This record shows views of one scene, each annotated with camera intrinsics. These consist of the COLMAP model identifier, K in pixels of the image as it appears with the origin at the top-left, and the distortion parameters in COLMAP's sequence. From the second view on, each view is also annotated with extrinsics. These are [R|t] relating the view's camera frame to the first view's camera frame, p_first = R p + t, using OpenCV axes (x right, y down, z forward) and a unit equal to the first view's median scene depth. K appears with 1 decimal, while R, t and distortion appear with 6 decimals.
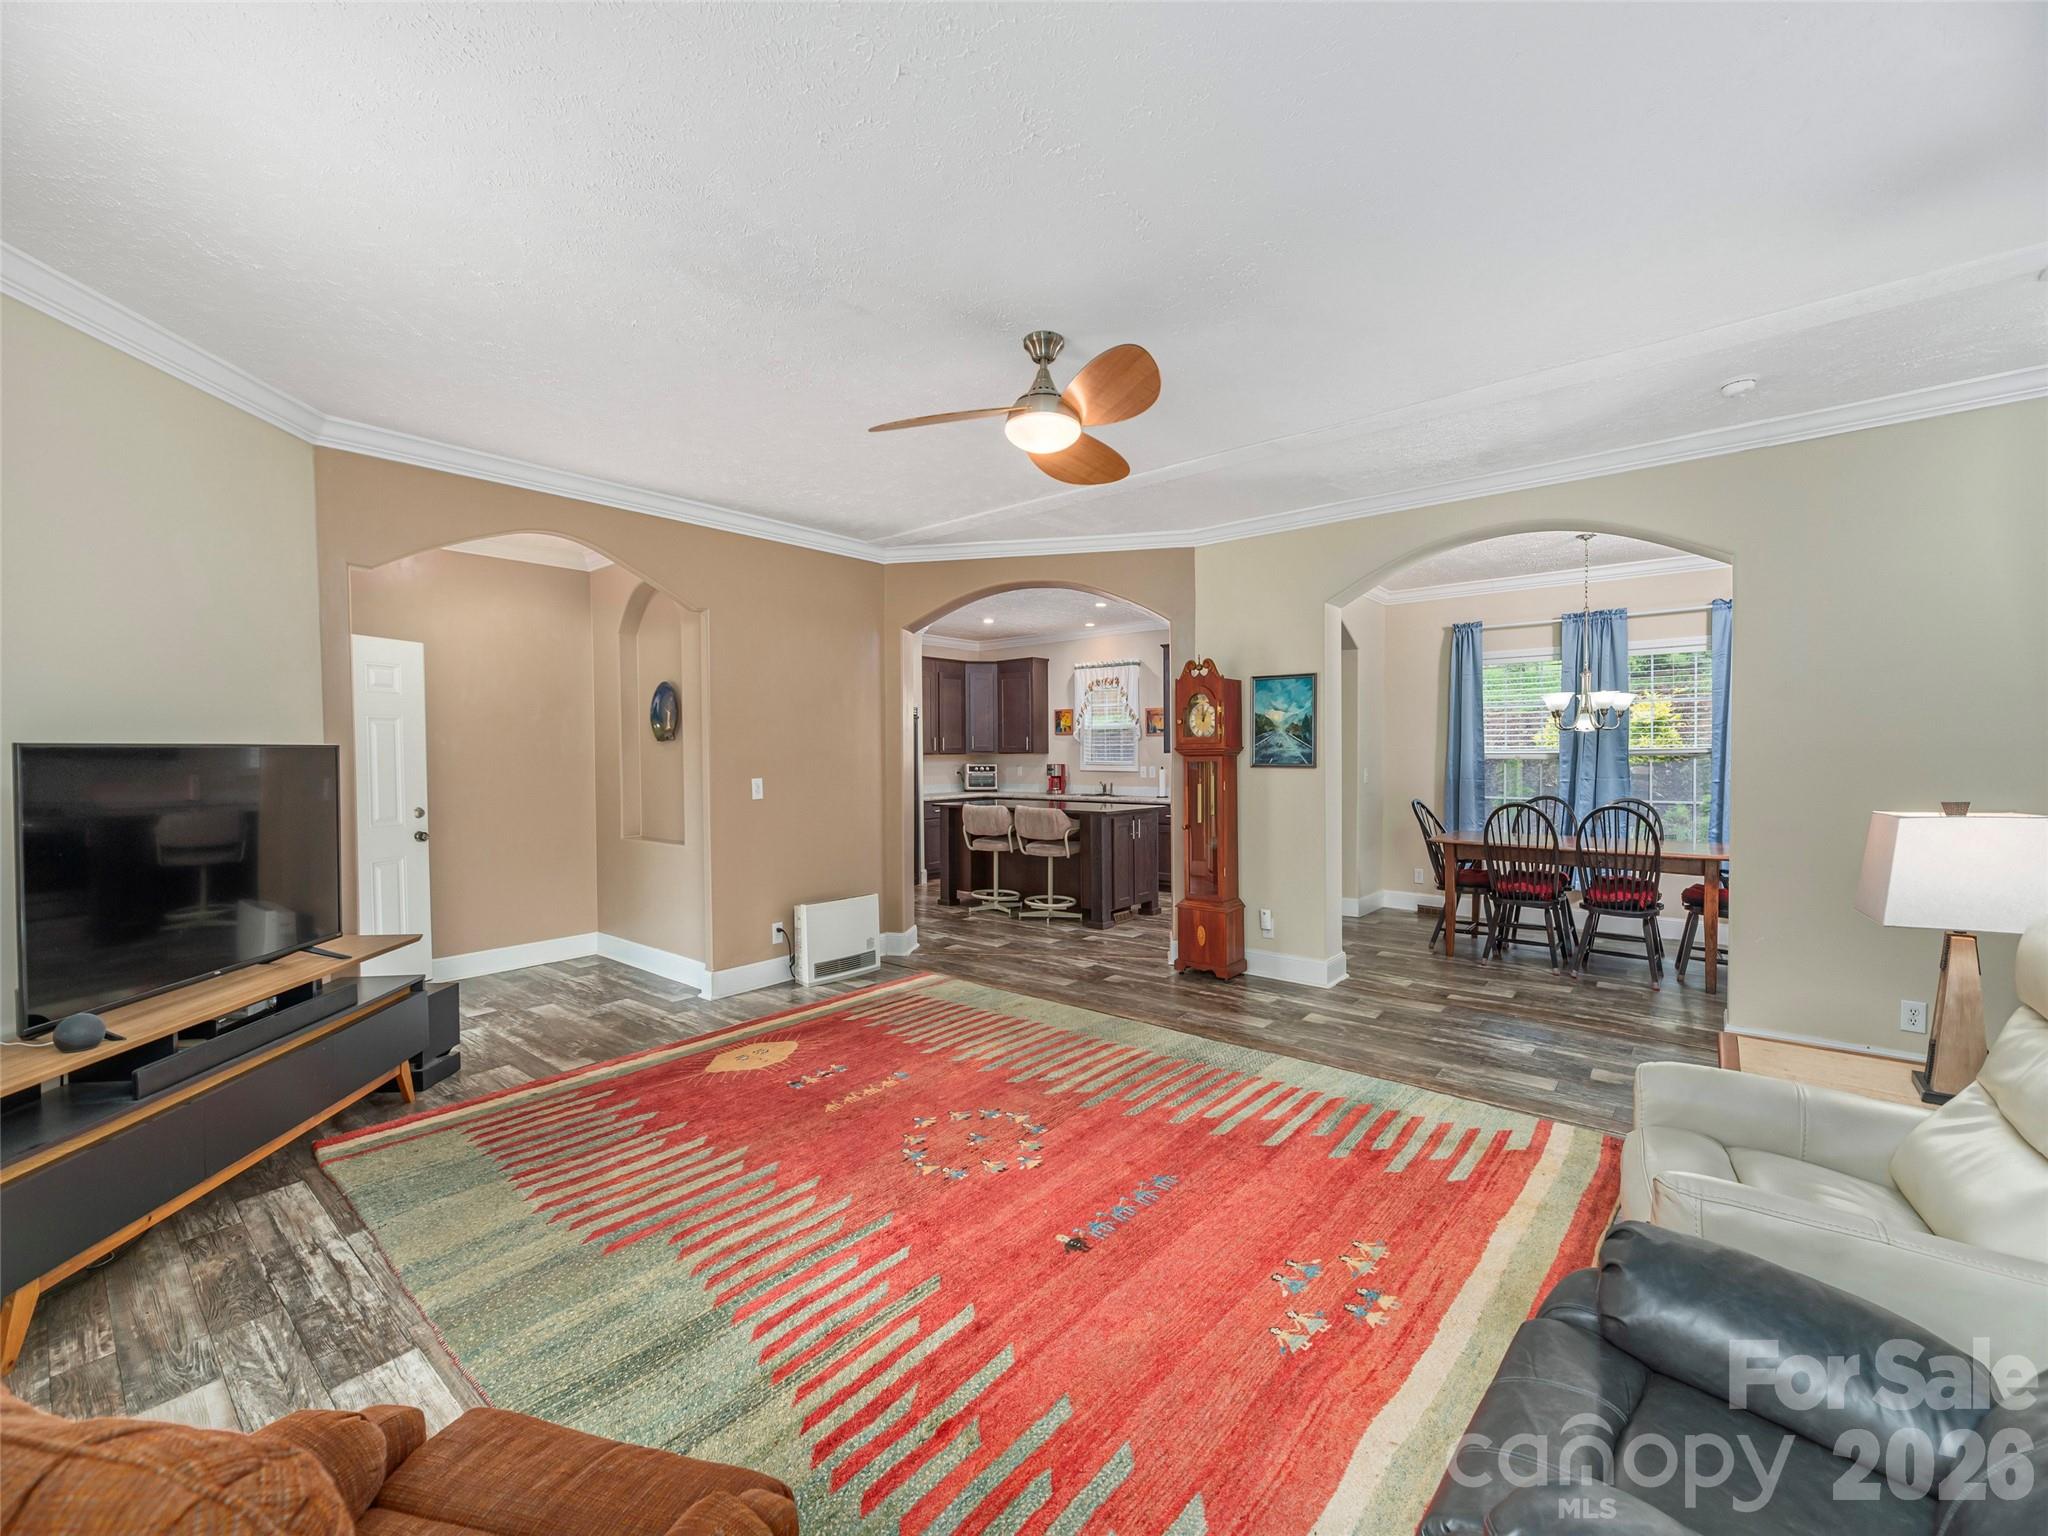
lens RADIAL K [[840.7, 0, 1034.8], [0, 840.7, 774.7], [0, 0, 1]] dist [-0.004946, 0.001675]
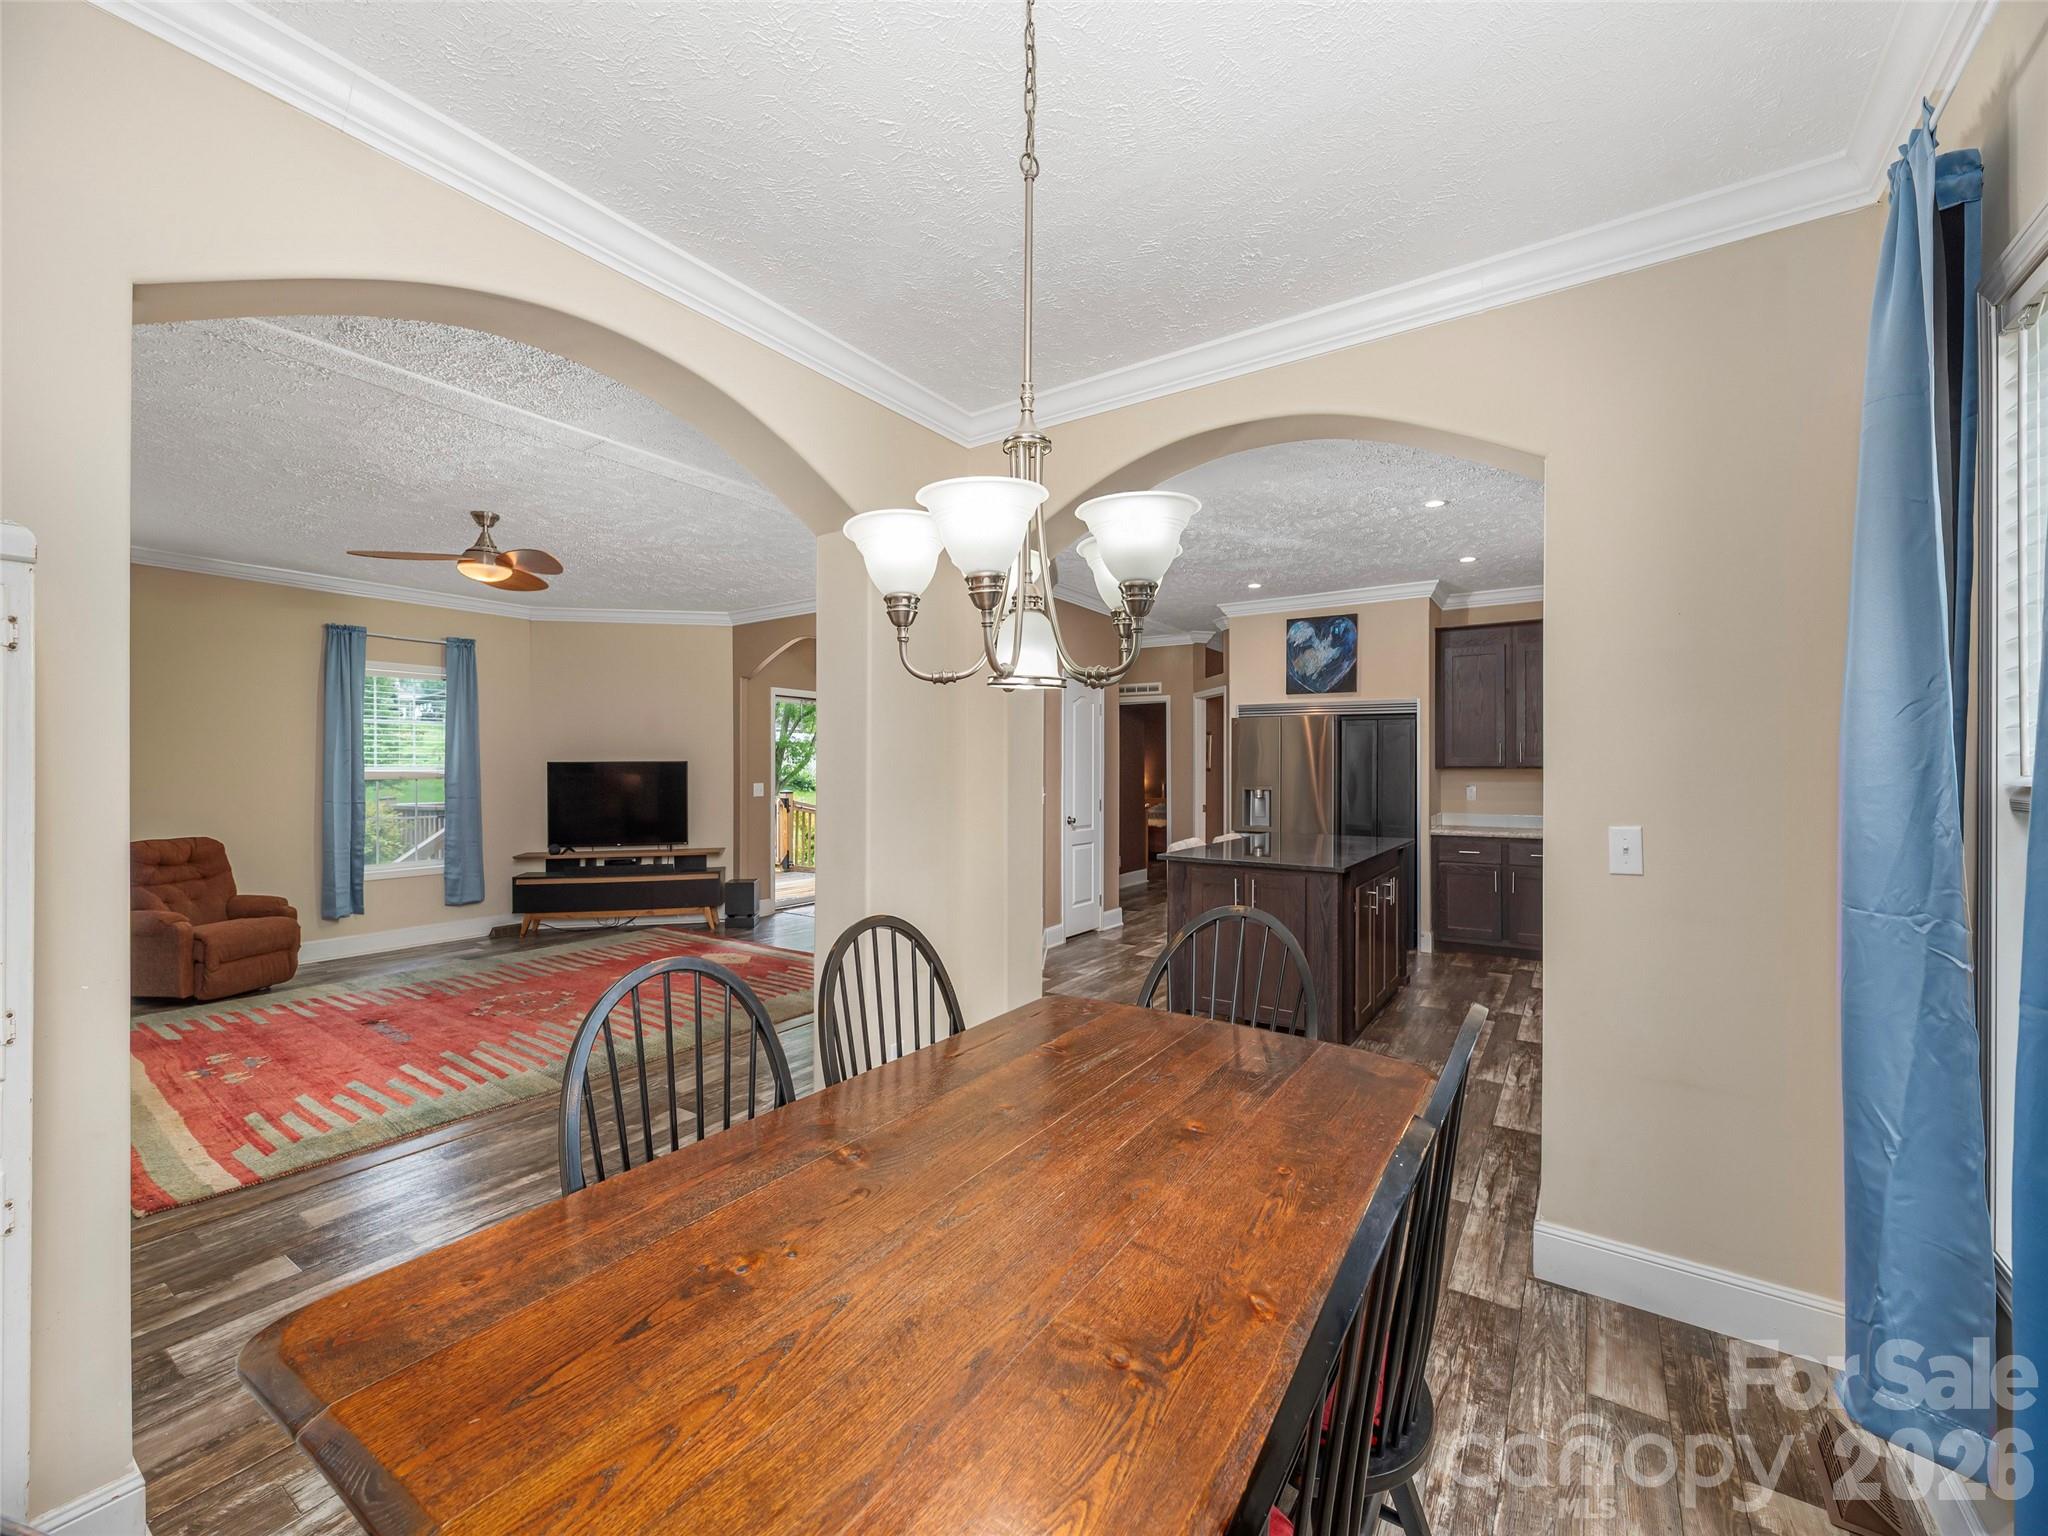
lens RADIAL K [[840.7, 0, 1019.6], [0, 840.7, 764.4], [0, 0, 1]] dist [-0.004946, 0.001675]
pose [[0.087112, 0.009330, -0.996155, 1.560107], [-0.023406, 0.999699, 0.007316, -0.063506], [0.995924, 0.022678, 0.087304, 1.712863]]
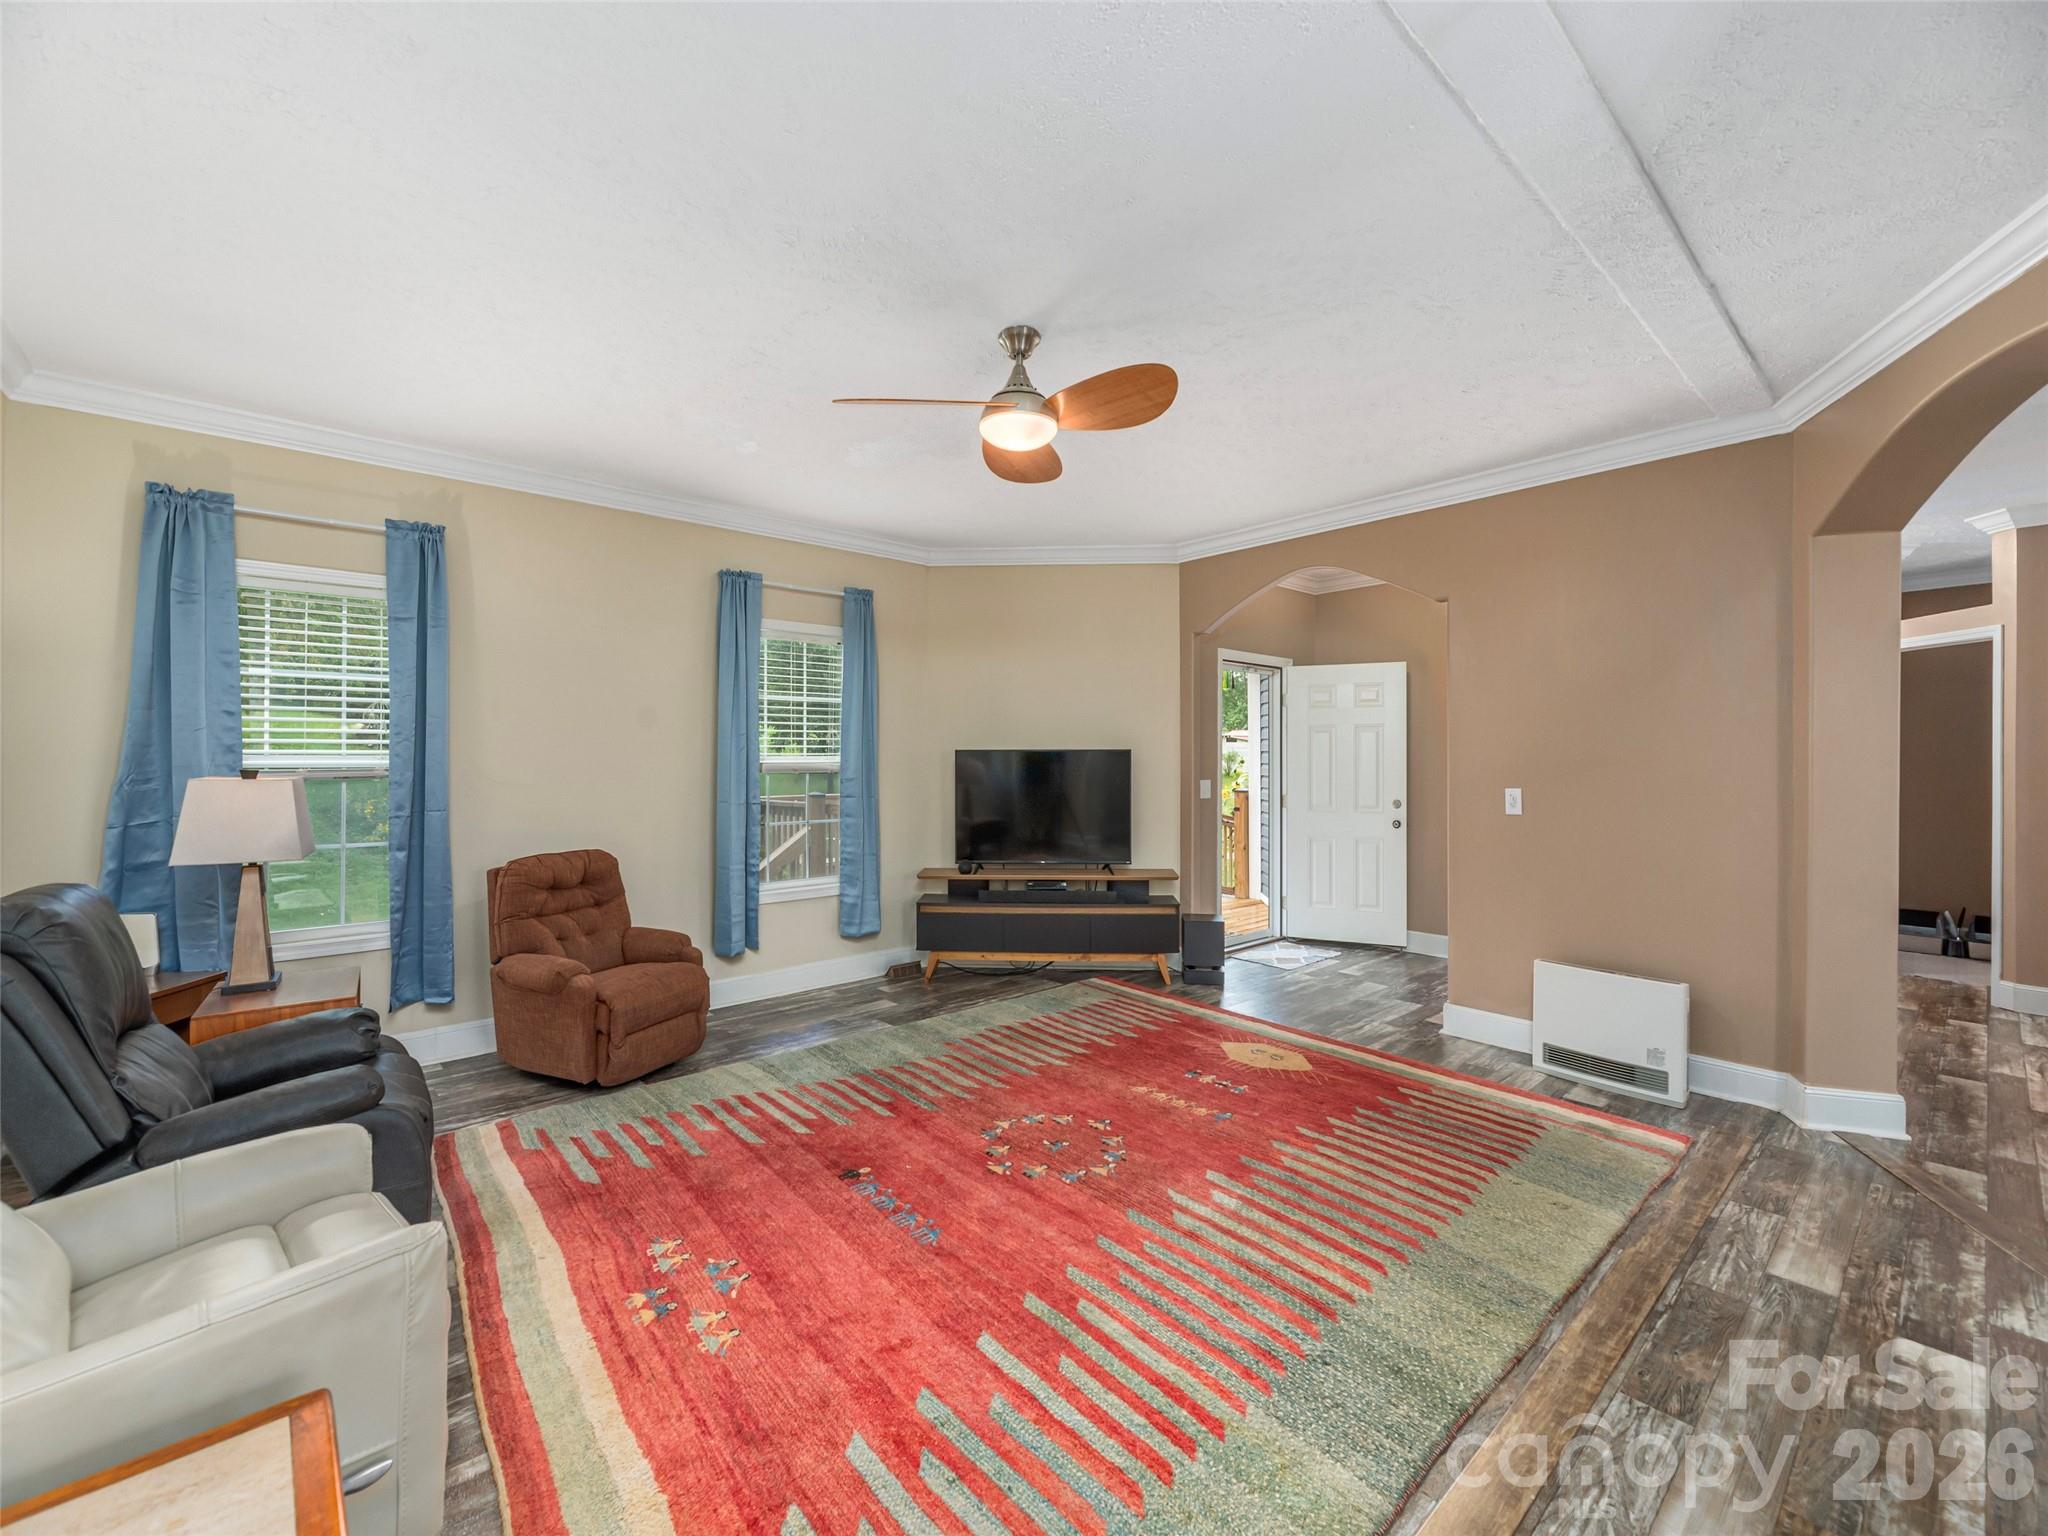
lens RADIAL K [[840.7, 0, 1010.8], [0, 840.7, 766.9], [0, 0, 1]] dist [-0.004946, 0.001675]
pose [[-0.166290, 0.022971, -0.985809, 0.874175], [-0.026402, 0.999267, 0.027738, -0.043985], [0.985723, 0.030640, -0.165561, 1.042720]]
